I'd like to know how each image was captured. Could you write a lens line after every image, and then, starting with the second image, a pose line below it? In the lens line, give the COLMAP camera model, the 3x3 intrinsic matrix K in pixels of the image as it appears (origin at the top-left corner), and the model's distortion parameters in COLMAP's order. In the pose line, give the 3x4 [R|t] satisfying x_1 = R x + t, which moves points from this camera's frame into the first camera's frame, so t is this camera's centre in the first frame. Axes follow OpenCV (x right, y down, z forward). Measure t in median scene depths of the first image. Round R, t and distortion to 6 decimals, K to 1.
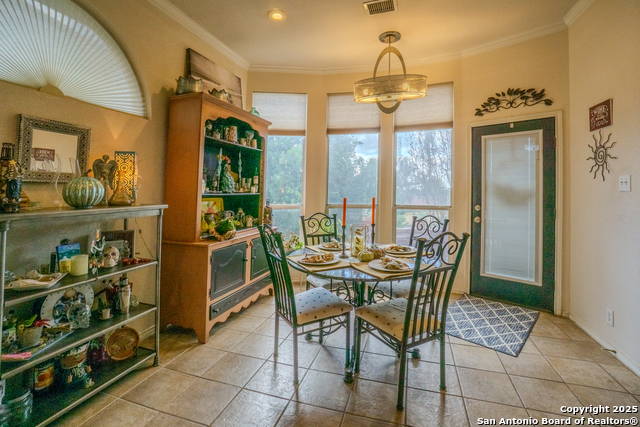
lens RADIAL K [[301.8, 0, 317.9], [0, 301.8, 182.9], [0, 0, 1]] dist [-0.066802, -0.000042]
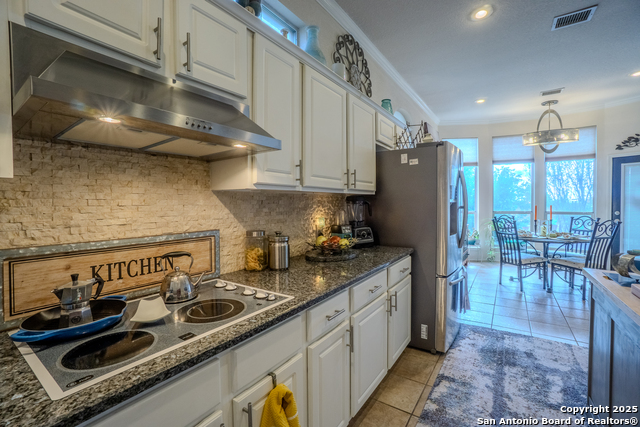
lens RADIAL K [[277.4, 0, 330.4], [0, 277.4, 197.3], [0, 0, 1]] dist [-0.002171, -0.000127]
pose [[0.964643, 0.001615, -0.263554, -0.472443], [0.002379, 0.999887, 0.014834, -0.017415], [0.263548, -0.014936, 0.964531, -0.701701]]
